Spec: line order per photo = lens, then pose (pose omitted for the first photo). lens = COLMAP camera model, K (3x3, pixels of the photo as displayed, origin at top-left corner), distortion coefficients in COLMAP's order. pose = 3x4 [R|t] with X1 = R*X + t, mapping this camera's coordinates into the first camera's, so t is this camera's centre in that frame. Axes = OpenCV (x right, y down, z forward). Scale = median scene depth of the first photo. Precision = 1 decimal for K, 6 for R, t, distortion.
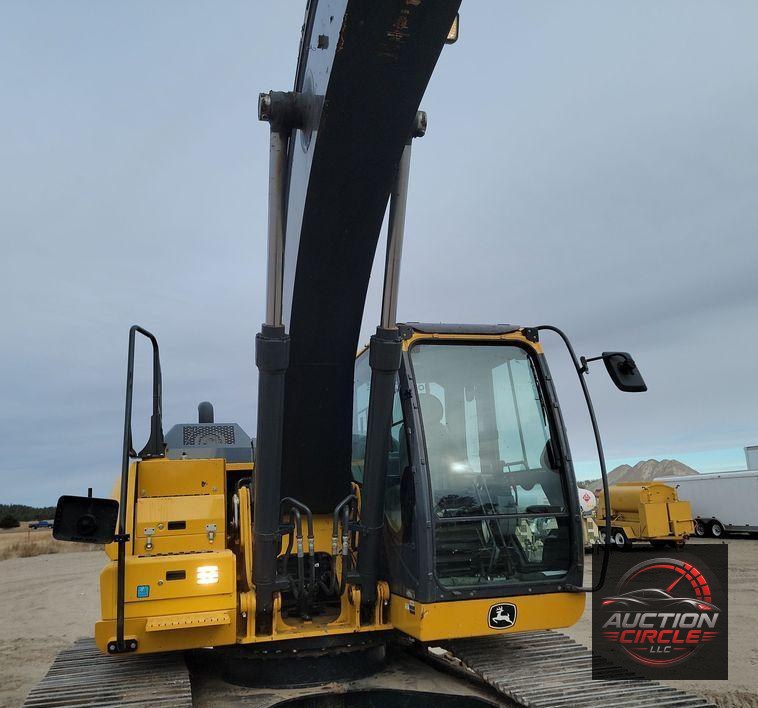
lens RADIAL K [[676.7, 0, 356.5], [0, 676.7, 389.1], [0, 0, 1]] dist [0.064235, -0.008244]
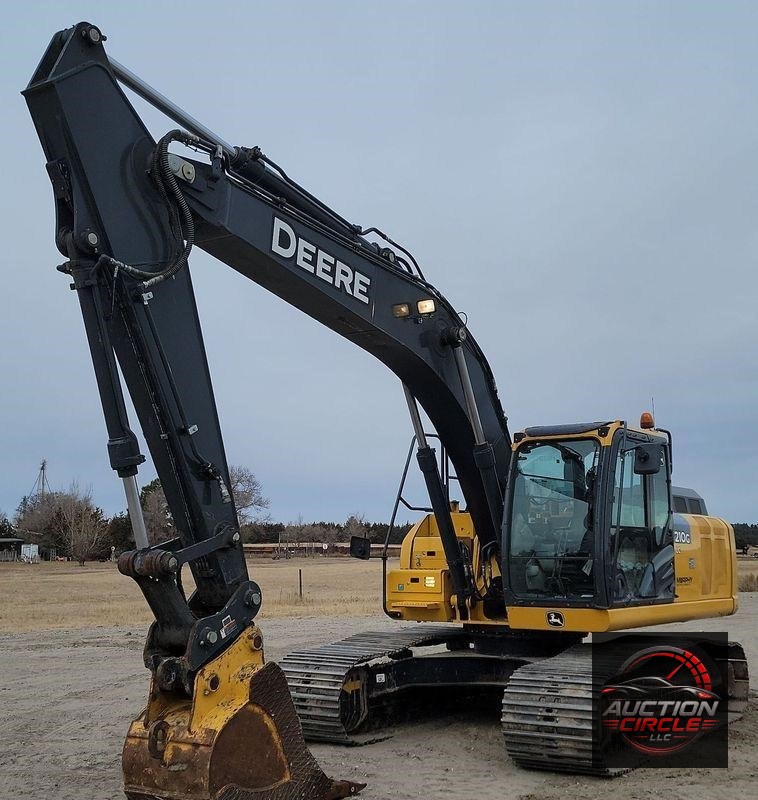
lens RADIAL K [[1050.3, 0, 392.4], [0, 1050.3, 397.8], [0, 0, 1]] dist [0.075164, -0.033020]
pose [[0.661918, -0.063691, -0.746866, 1.687412], [0.101108, 0.994864, 0.004769, -0.214792], [0.742726, -0.078671, 0.664958, -0.812041]]
